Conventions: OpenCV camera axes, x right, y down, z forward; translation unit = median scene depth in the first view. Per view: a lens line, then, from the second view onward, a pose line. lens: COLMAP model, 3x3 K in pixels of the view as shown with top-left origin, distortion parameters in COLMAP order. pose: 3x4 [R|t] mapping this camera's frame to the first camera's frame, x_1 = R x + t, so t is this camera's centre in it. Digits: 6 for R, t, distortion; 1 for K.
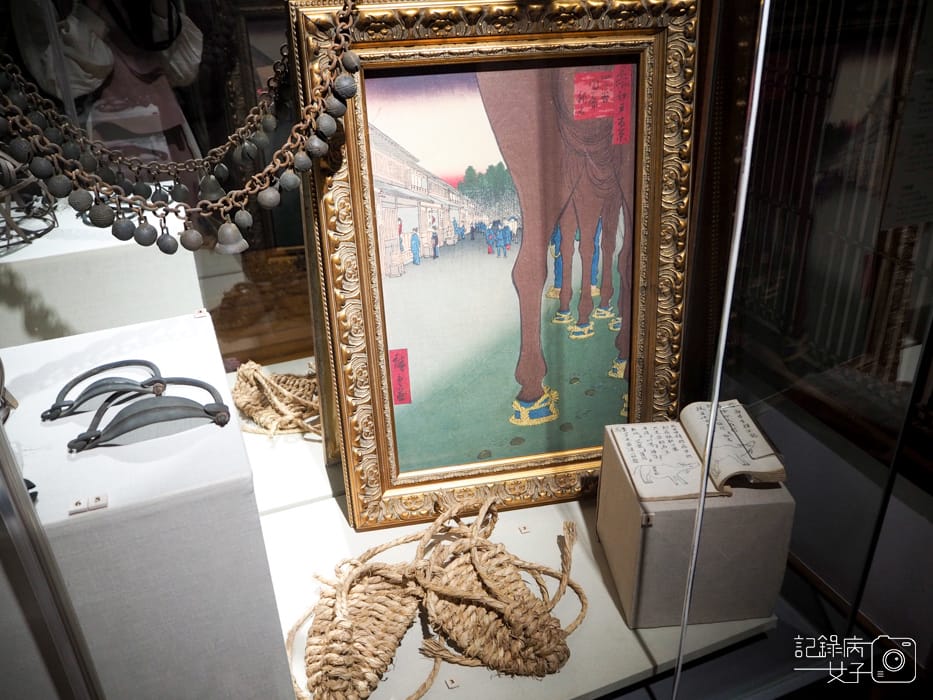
lens RADIAL K [[777.8, 0, 464.4], [0, 777.8, 344.9], [0, 0, 1]] dist [0.002096, -0.017585]
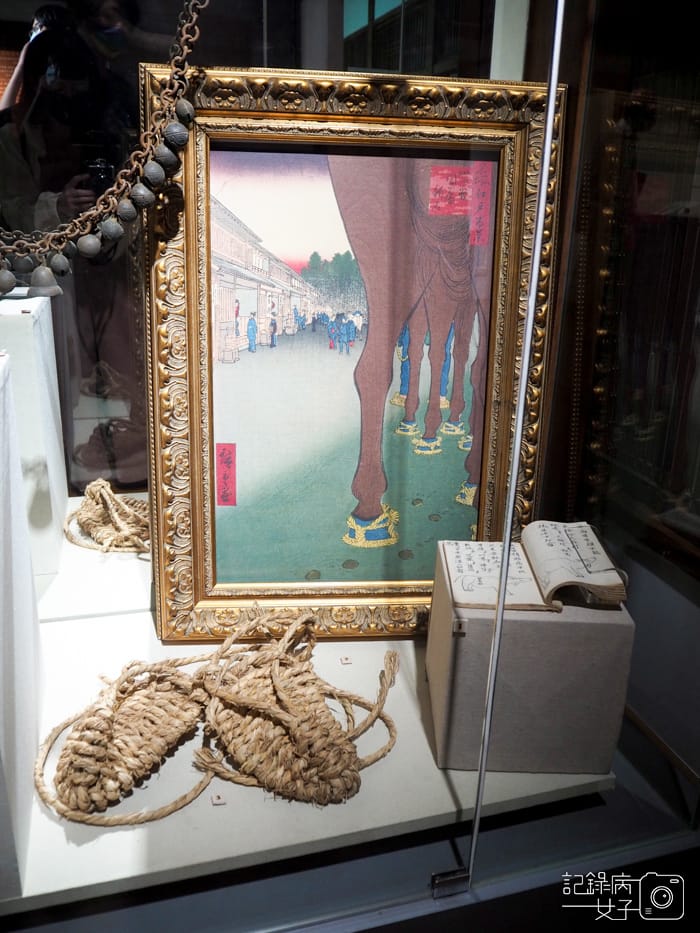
lens RADIAL K [[777.8, 0, 351.1], [0, 777.8, 470.1], [0, 0, 1]] dist [0.002096, -0.017585]
pose [[0.993515, 0.087620, -0.072464, 0.144356], [-0.097175, 0.985226, -0.141022, 0.165616], [0.059037, 0.147149, 0.987351, 0.097888]]
